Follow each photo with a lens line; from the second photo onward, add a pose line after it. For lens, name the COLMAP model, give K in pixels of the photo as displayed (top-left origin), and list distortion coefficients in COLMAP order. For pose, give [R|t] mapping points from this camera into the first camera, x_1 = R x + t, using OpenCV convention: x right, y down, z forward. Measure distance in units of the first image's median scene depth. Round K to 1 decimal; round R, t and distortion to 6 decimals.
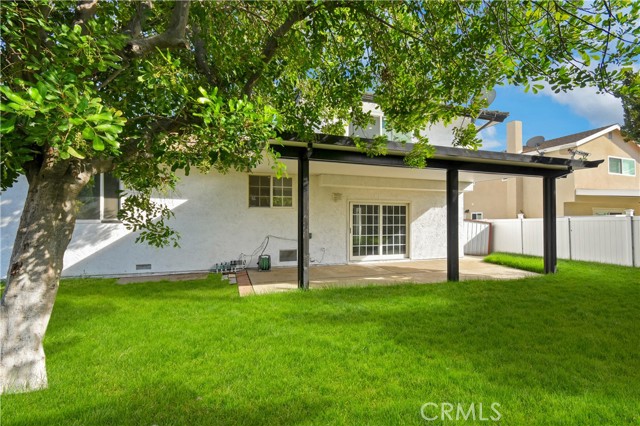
lens RADIAL K [[288.1, 0, 319.3], [0, 288.1, 216.9], [0, 0, 1]] dist [-0.007049, -0.002144]
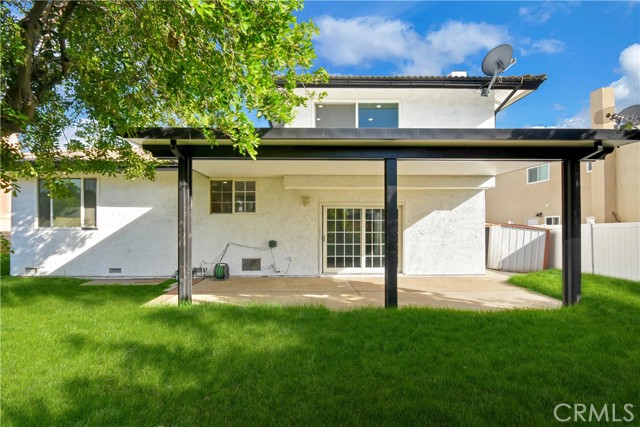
lens RADIAL K [[288.1, 0, 319.1], [0, 288.1, 224.3], [0, 0, 1]] dist [-0.007049, -0.002144]
pose [[0.953499, -0.005087, -0.301355, 0.355366], [0.006840, 0.999965, 0.004761, 0.000151], [0.301320, -0.006600, 0.953500, 0.159754]]
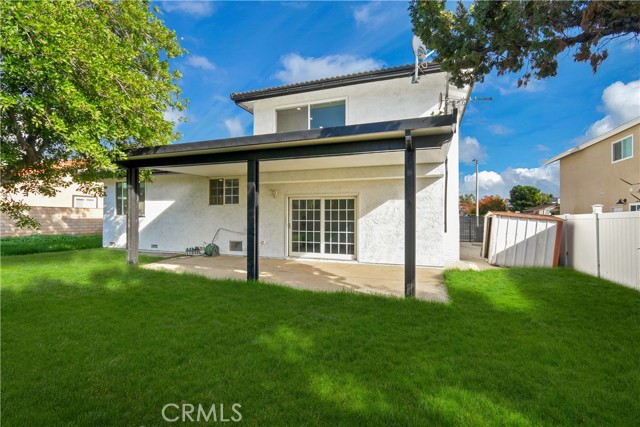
lens RADIAL K [[288.1, 0, 320.6], [0, 288.1, 213.6], [0, 0, 1]] dist [-0.007049, -0.002144]
pose [[0.787897, -0.003886, -0.615795, 0.802870], [0.006217, 0.999979, 0.001643, 0.003747], [0.615776, -0.005123, 0.787905, 0.275577]]
